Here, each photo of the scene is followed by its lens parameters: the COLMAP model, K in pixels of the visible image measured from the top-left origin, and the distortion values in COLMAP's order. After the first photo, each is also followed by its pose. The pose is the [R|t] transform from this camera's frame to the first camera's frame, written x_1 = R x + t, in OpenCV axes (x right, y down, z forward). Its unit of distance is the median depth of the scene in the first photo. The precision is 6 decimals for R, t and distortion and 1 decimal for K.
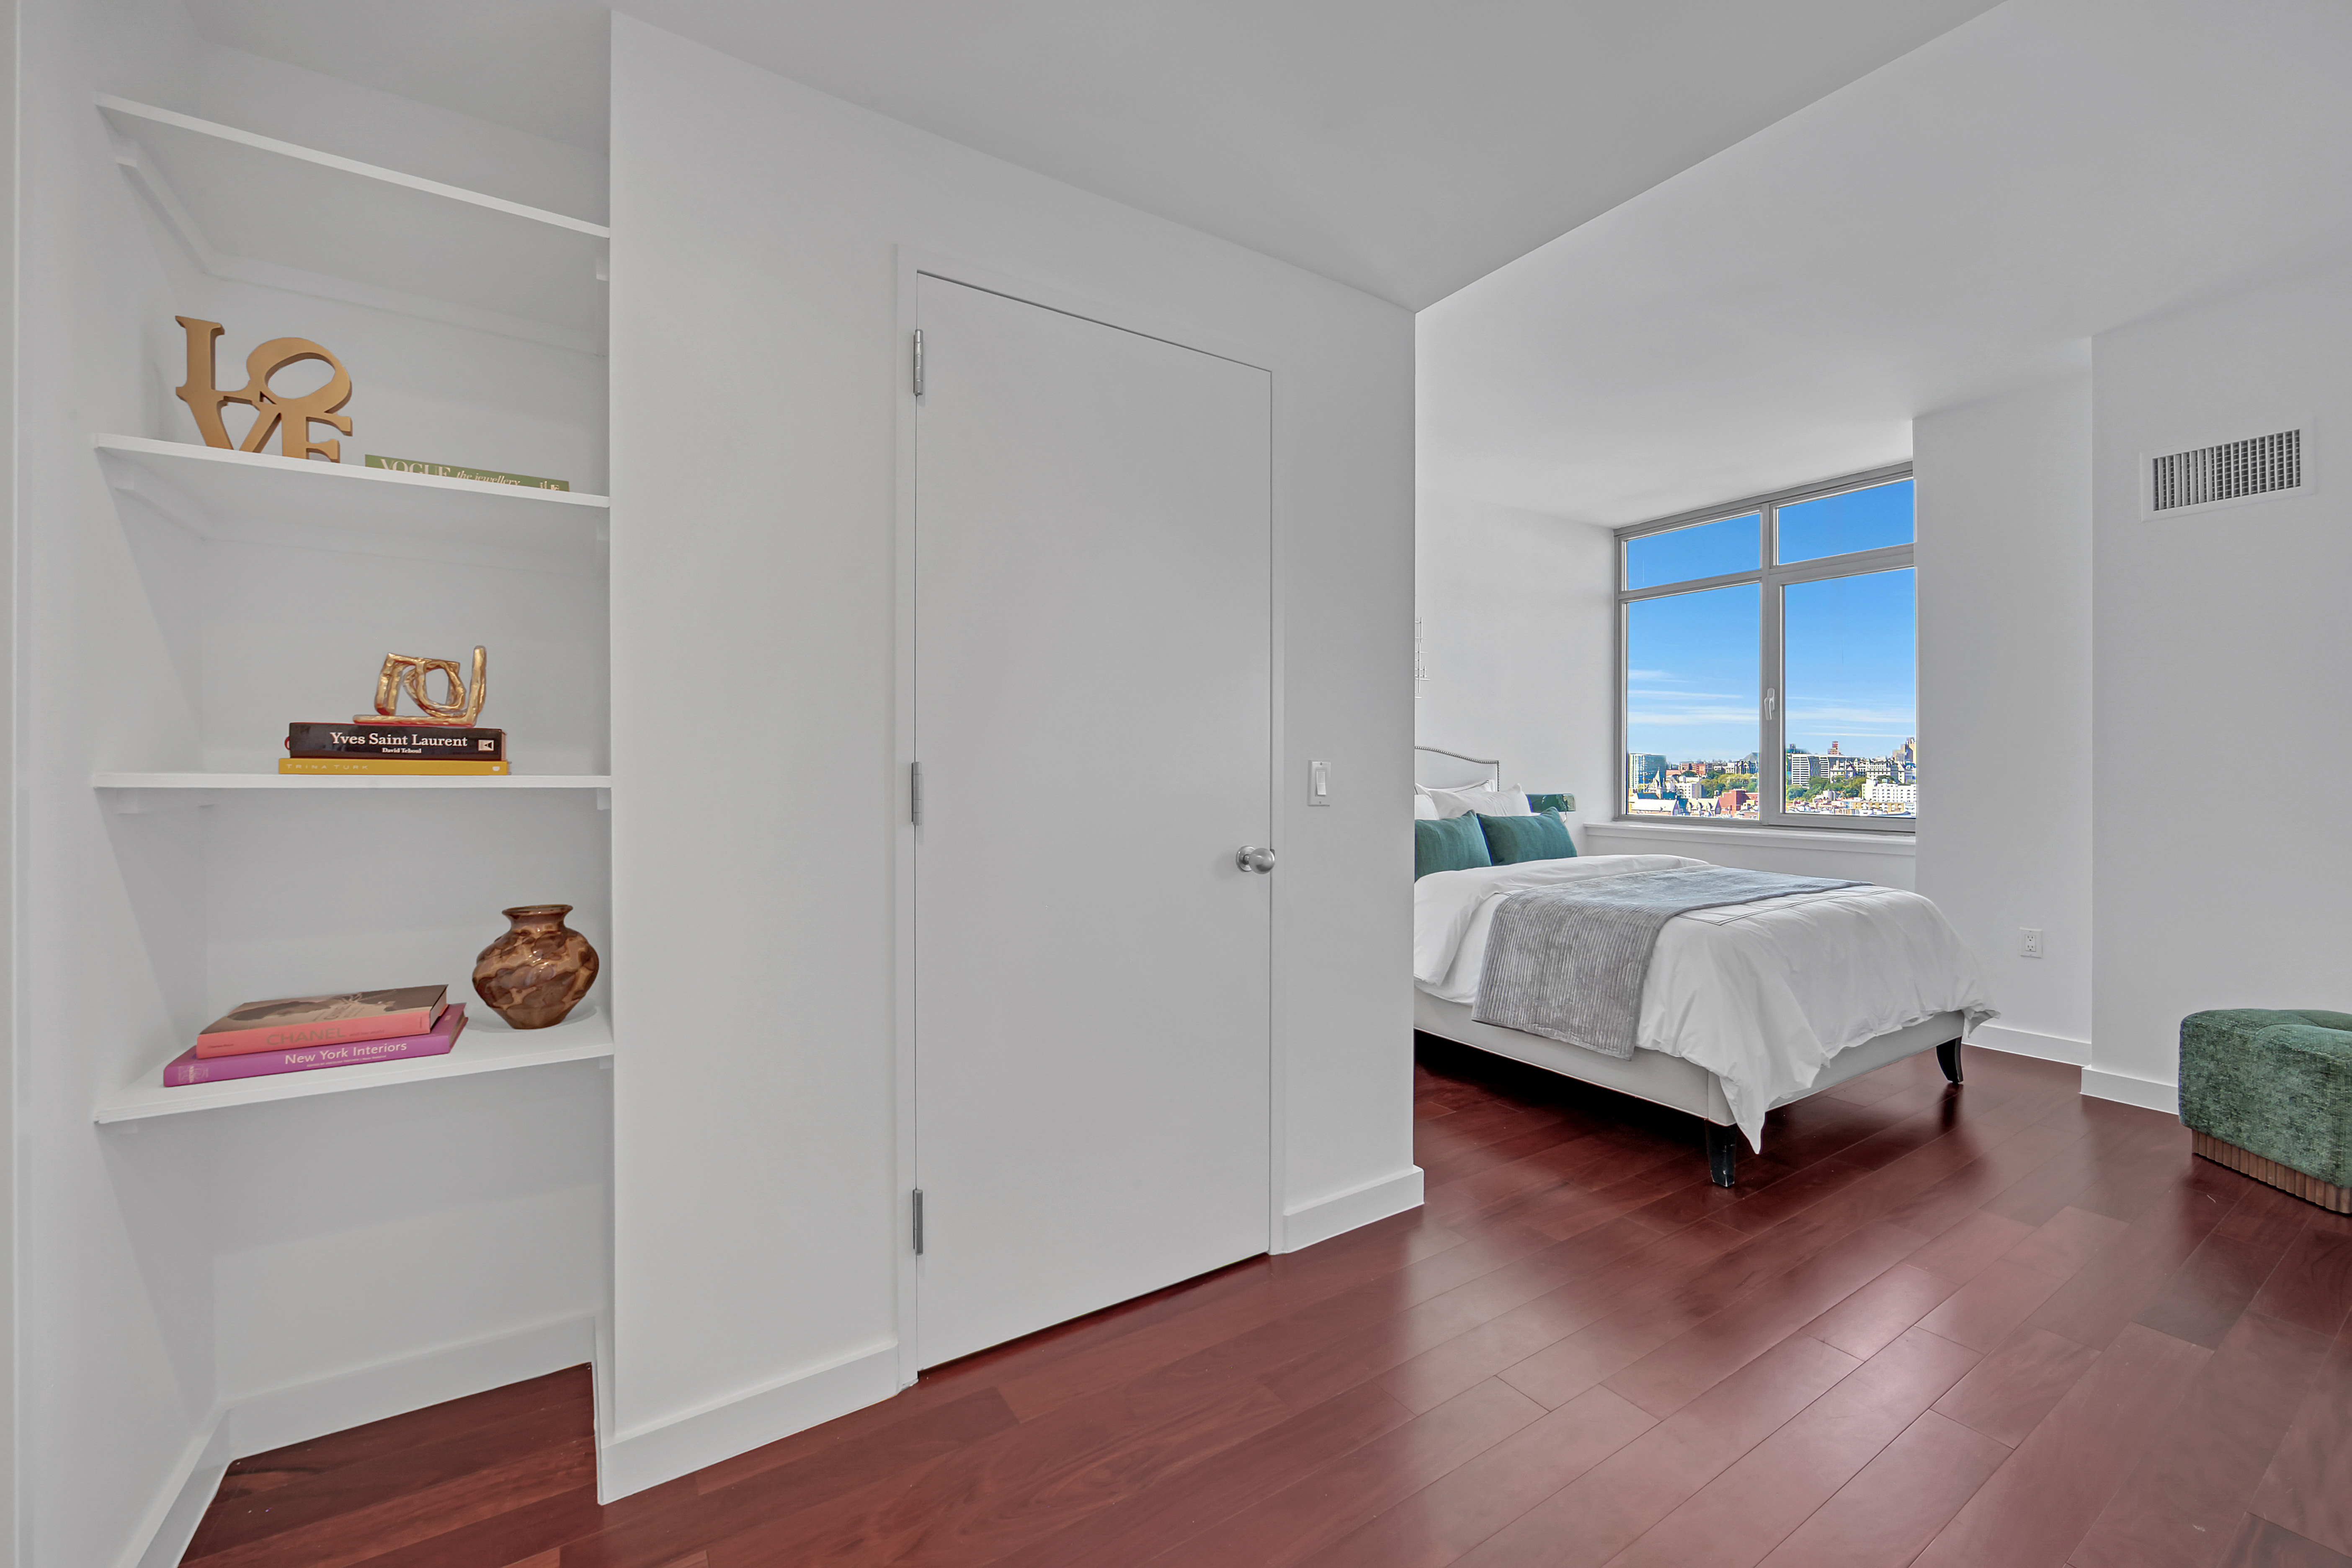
lens RADIAL K [[977.4, 0, 1174.1], [0, 977.4, 777.2], [0, 0, 1]] dist [-0.001825, 0.000075]
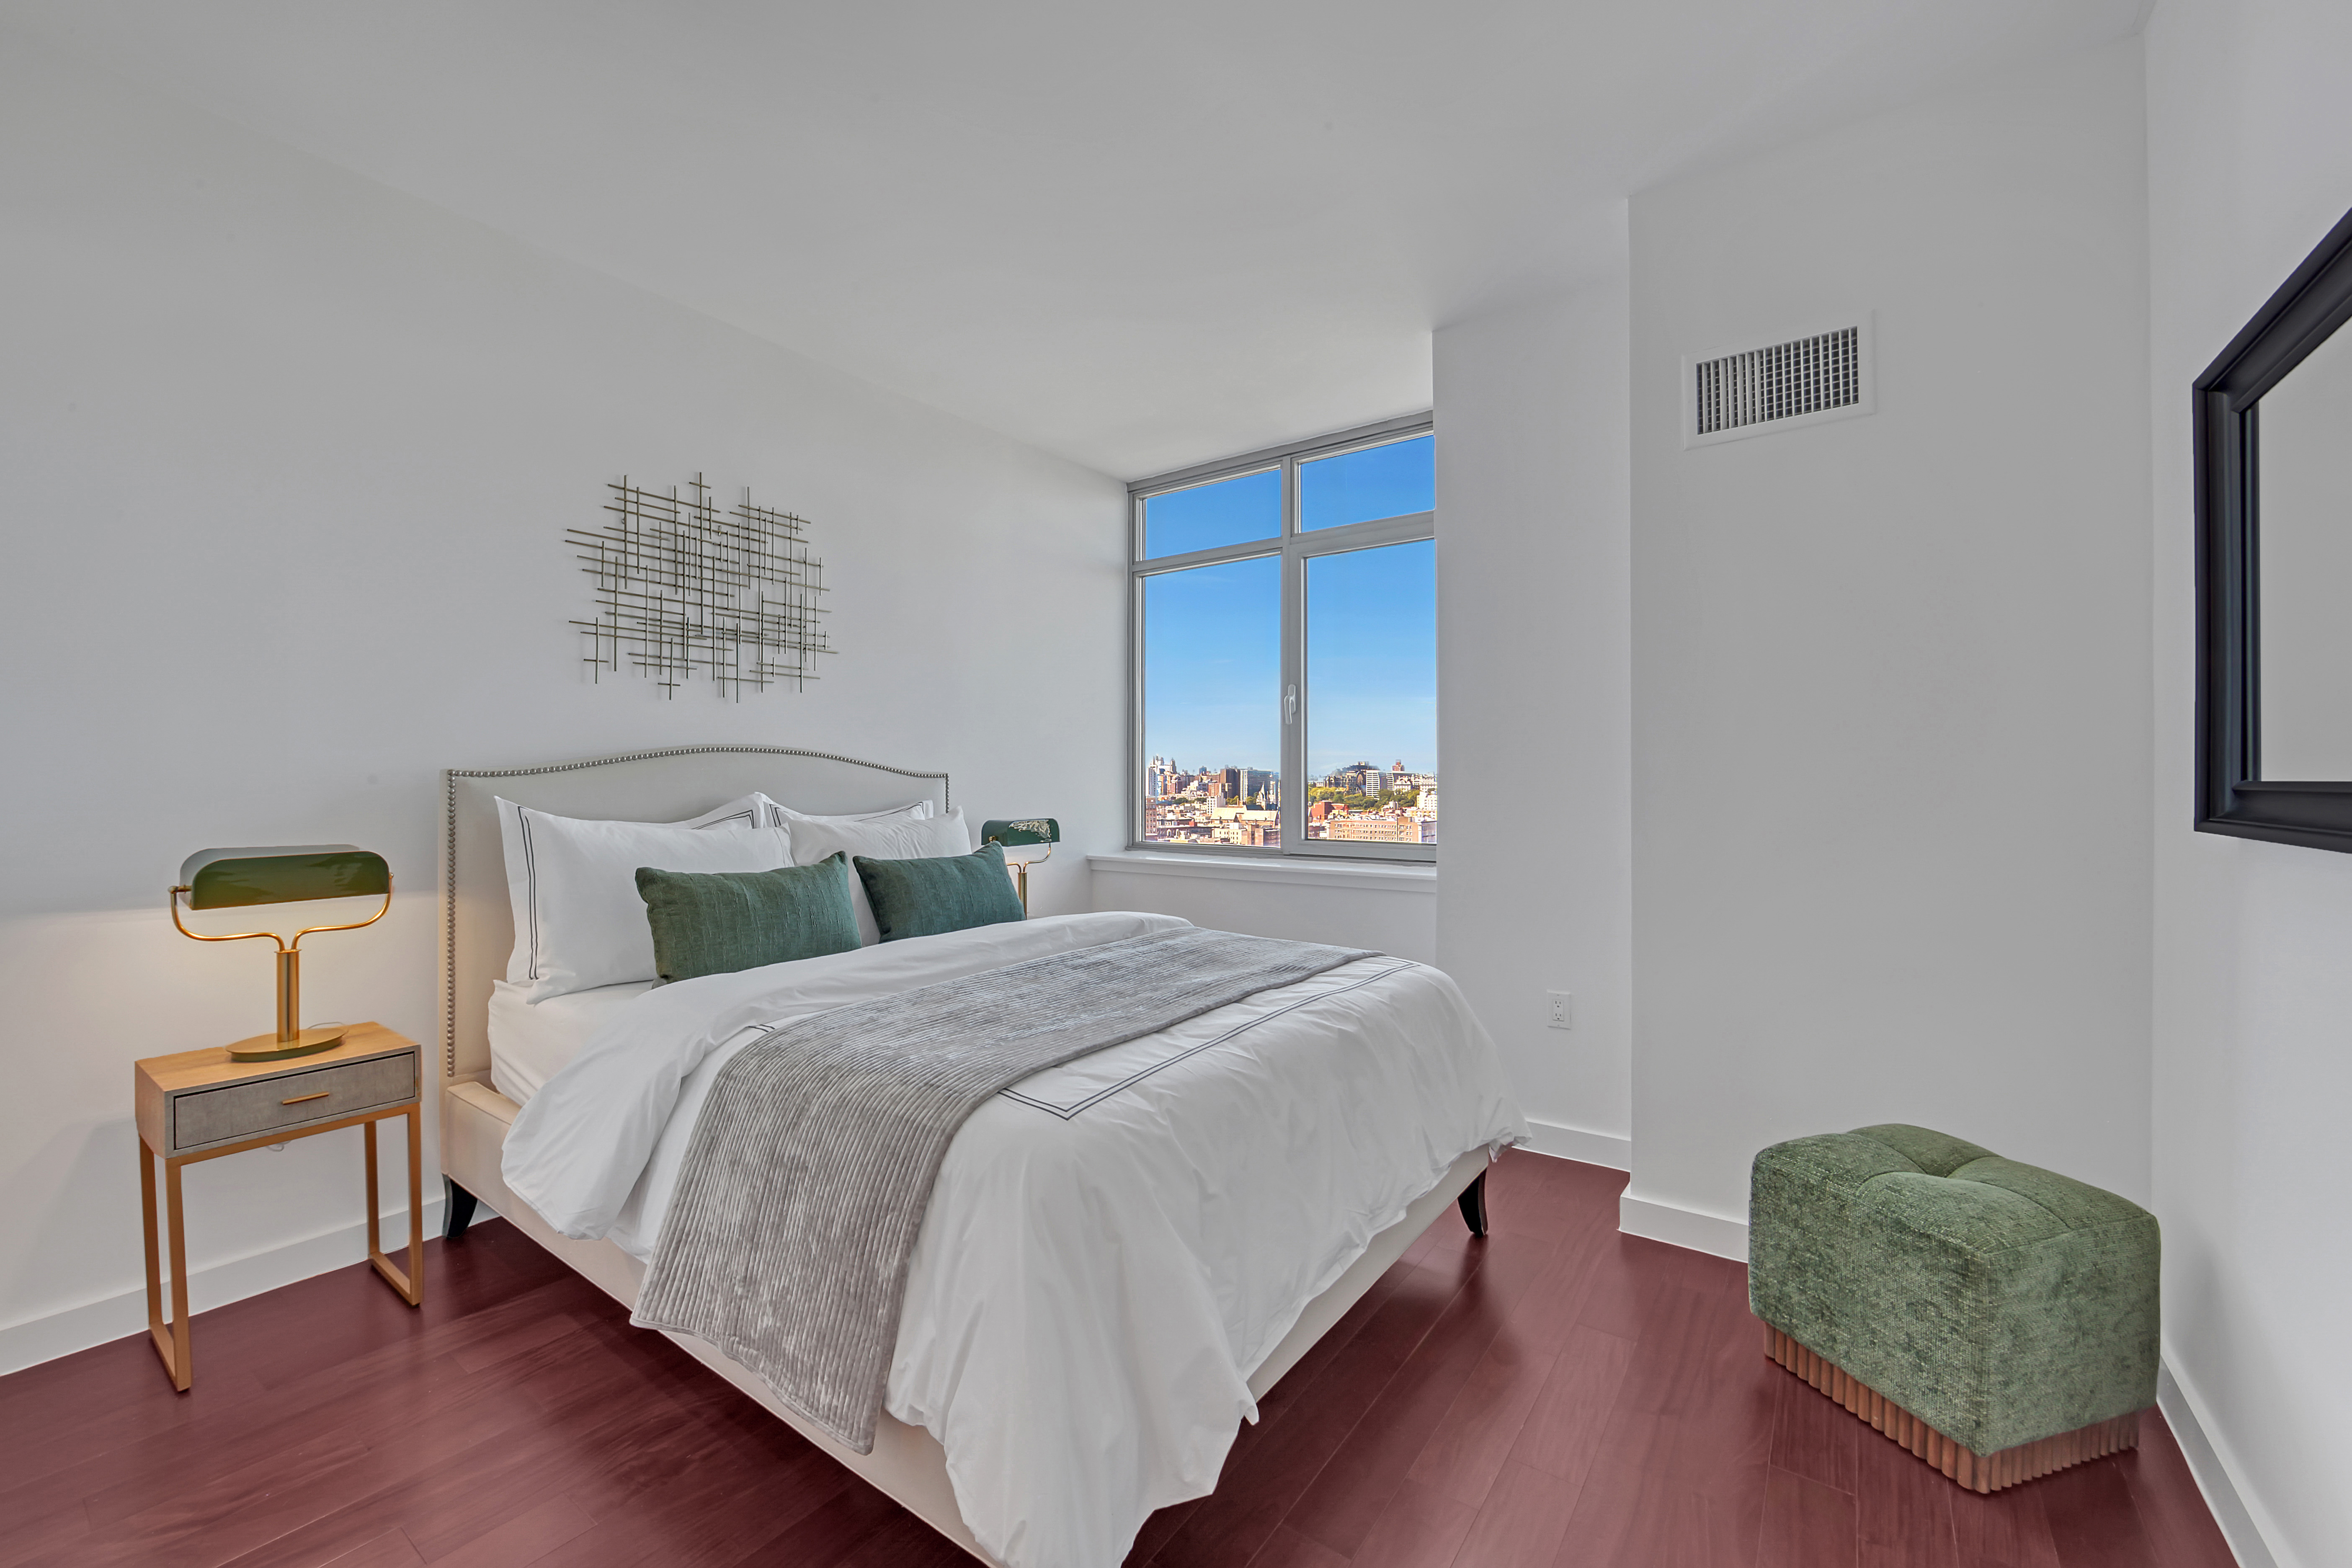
lens RADIAL K [[942.1, 0, 1185.0], [0, 942.1, 794.3], [0, 0, 1]] dist [-0.008959, -0.000200]
pose [[0.932255, -0.004799, 0.361771, 0.403477], [0.003626, 0.999986, 0.003923, -0.006230], [-0.361785, -0.002345, 0.932259, 0.500539]]
